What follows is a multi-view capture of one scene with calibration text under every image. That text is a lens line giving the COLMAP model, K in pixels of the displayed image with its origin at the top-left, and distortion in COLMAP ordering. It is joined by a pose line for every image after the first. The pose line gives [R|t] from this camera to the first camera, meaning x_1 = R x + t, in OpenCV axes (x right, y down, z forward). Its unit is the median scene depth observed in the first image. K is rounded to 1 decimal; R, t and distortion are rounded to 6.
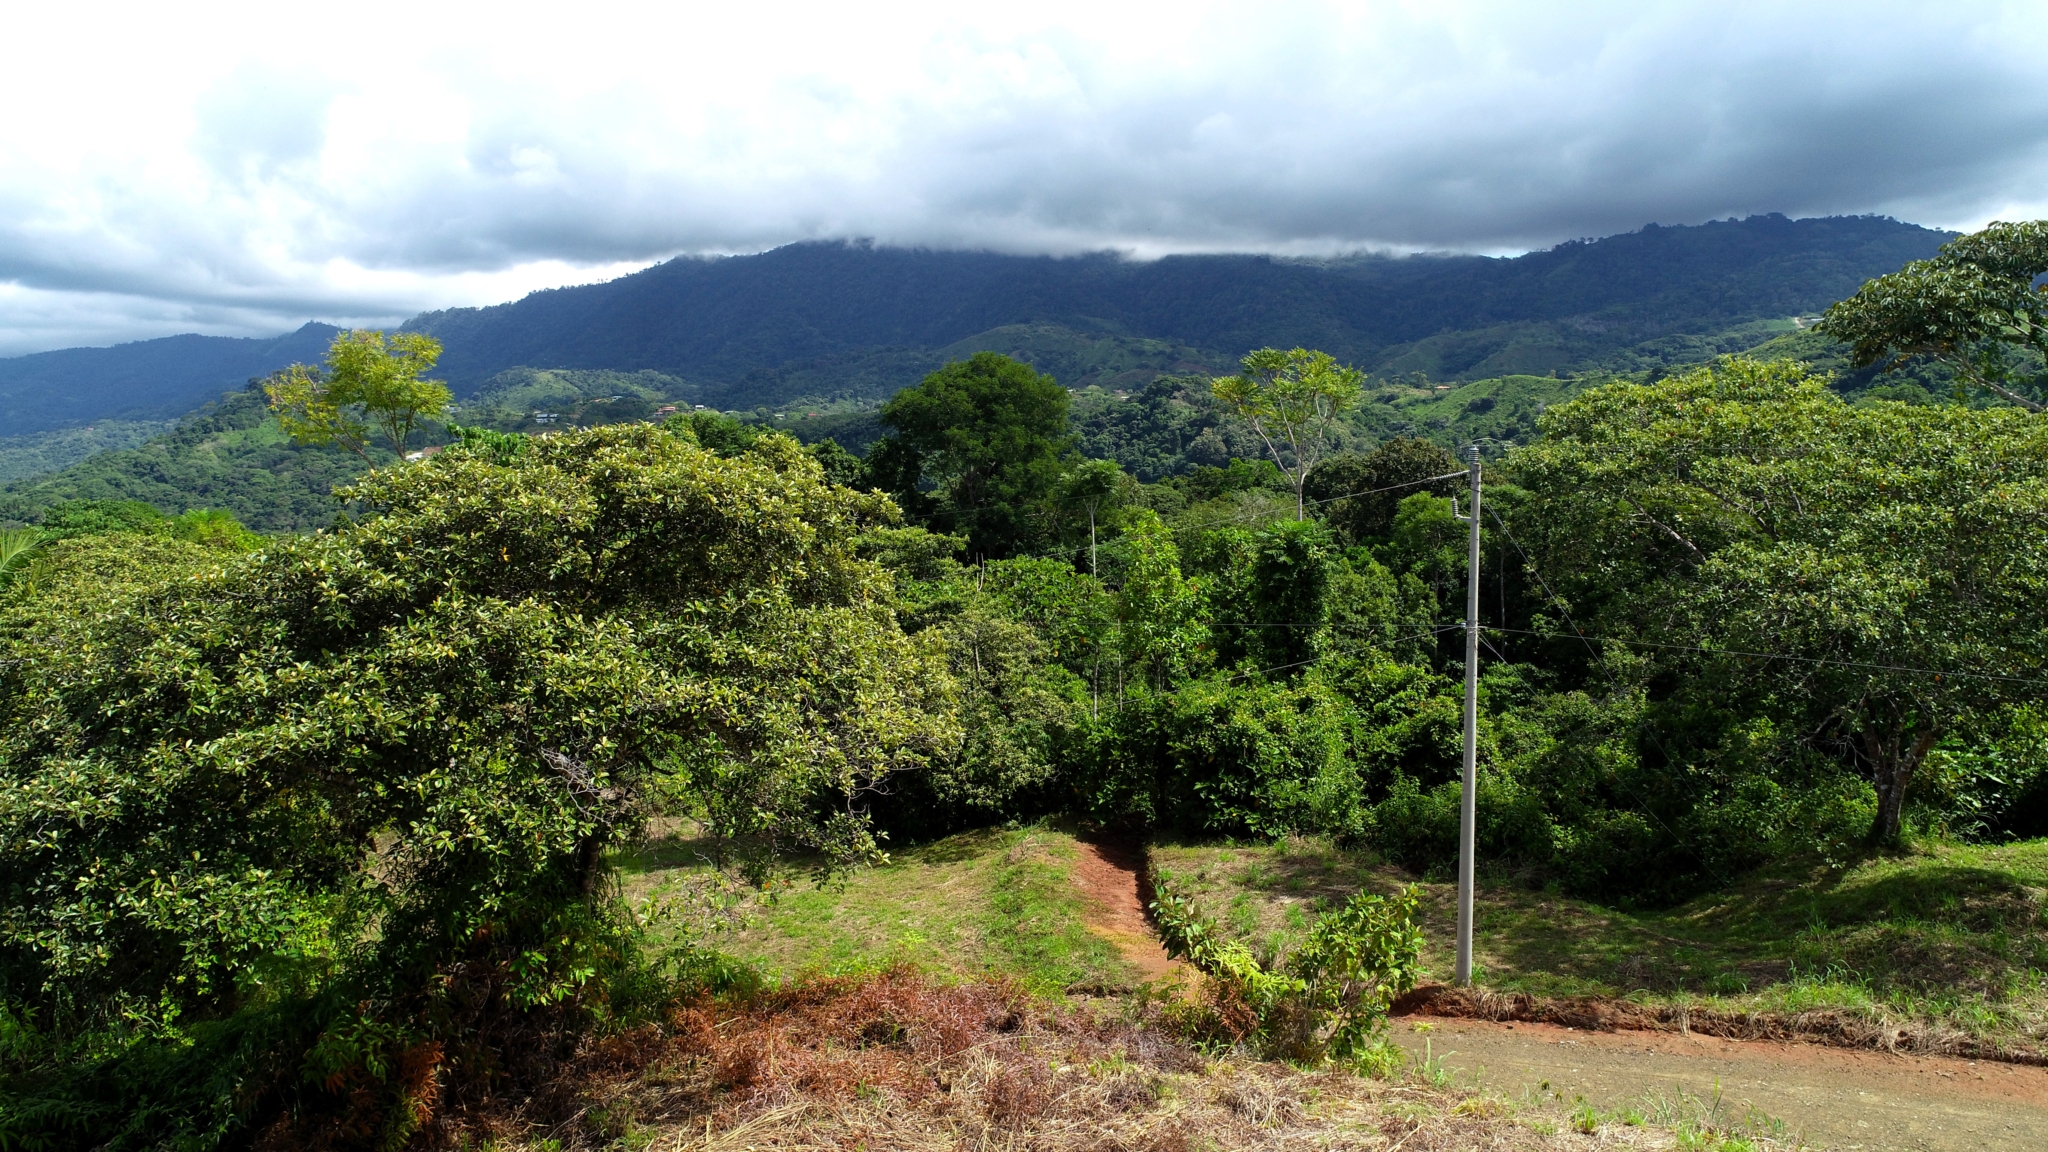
lens RADIAL K [[1377.2, 0, 1022.8], [0, 1377.2, 574.7], [0, 0, 1]] dist [0.002897, -0.008126]
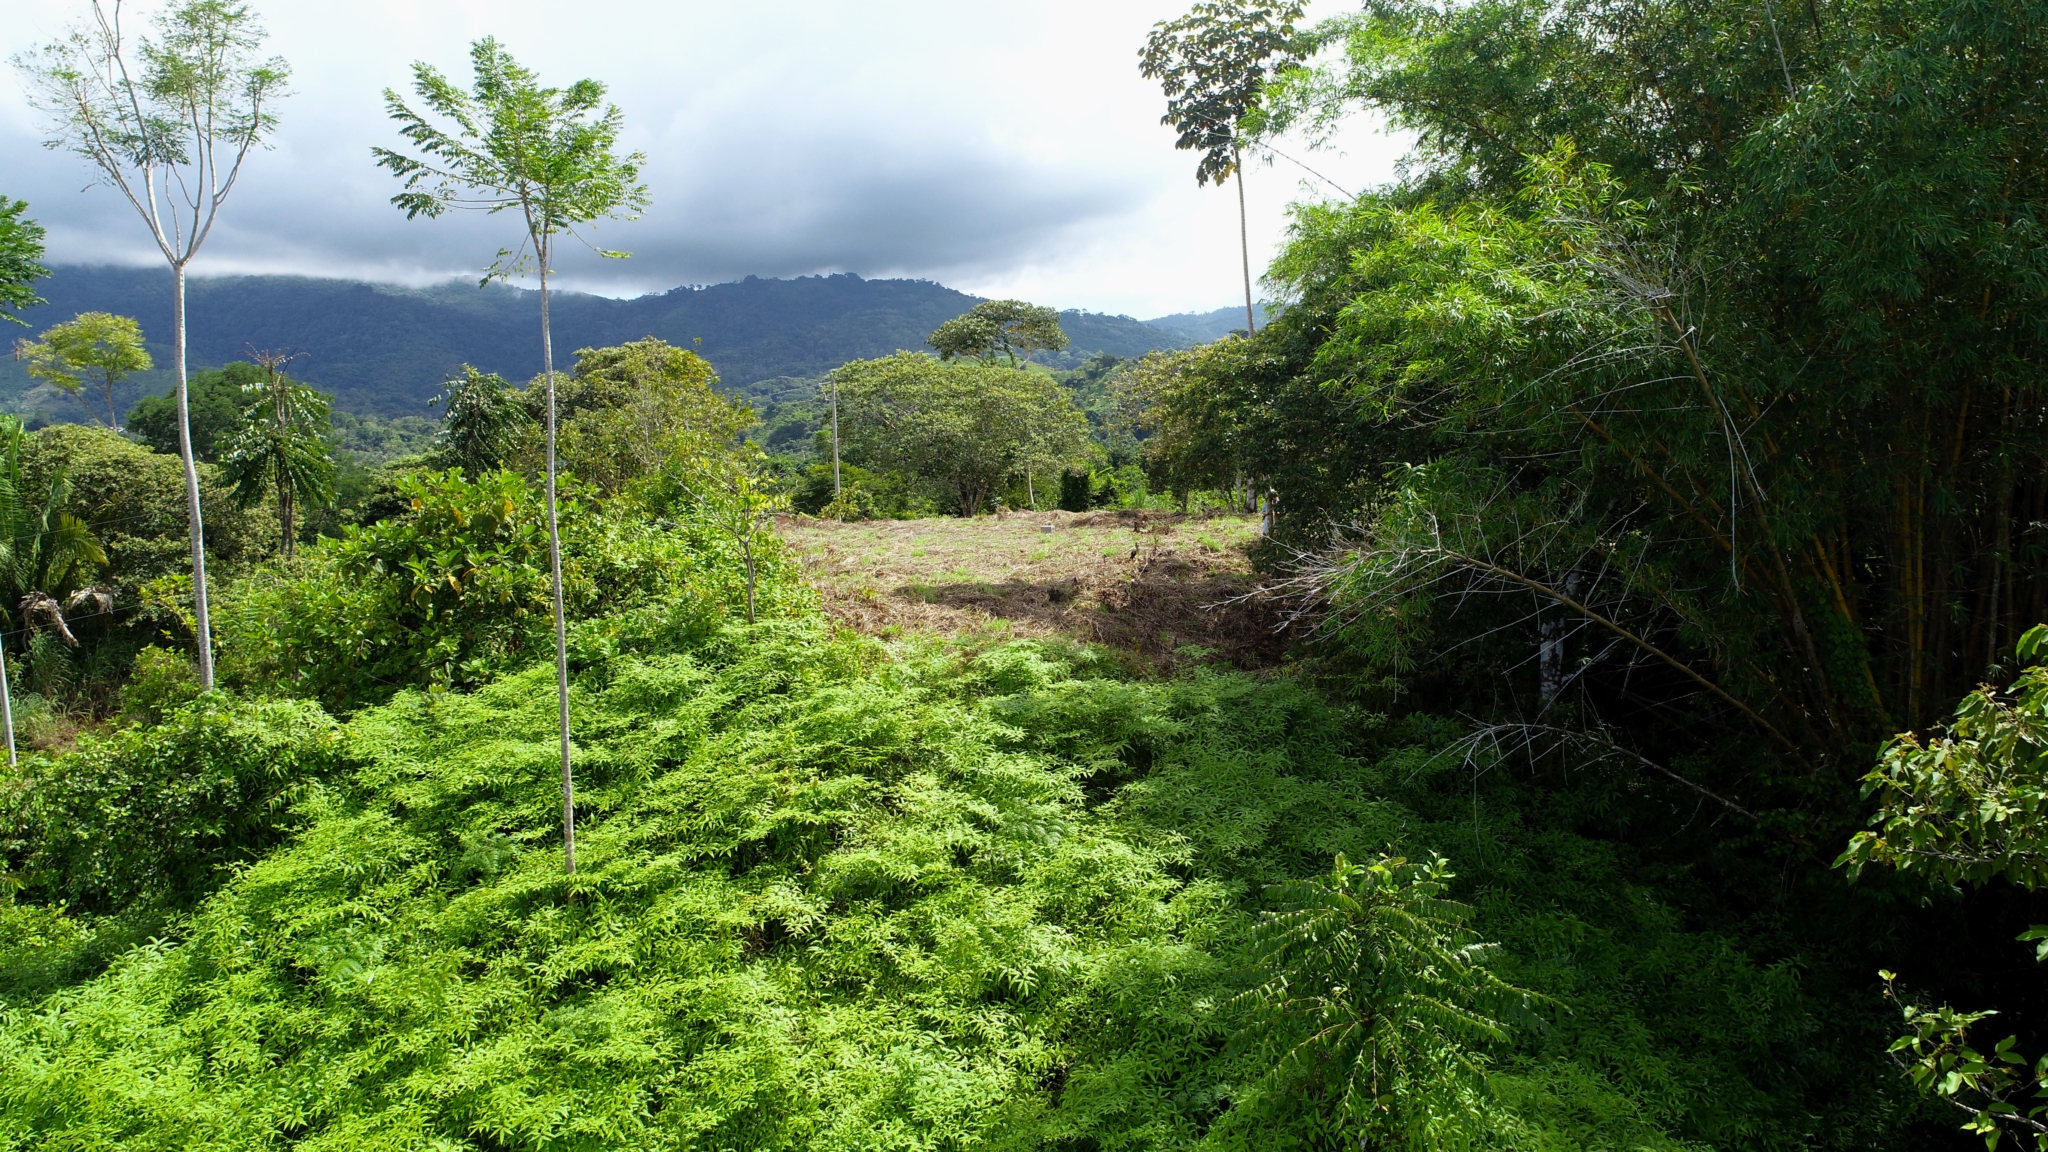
lens RADIAL K [[1377.2, 0, 1024.5], [0, 1377.2, 574.7], [0, 0, 1]] dist [0.002897, -0.008126]
pose [[0.818117, -0.061568, 0.571746, -0.709170], [0.077319, 0.997001, -0.003275, 0.258917], [-0.569830, 0.046886, 0.820424, -1.081366]]
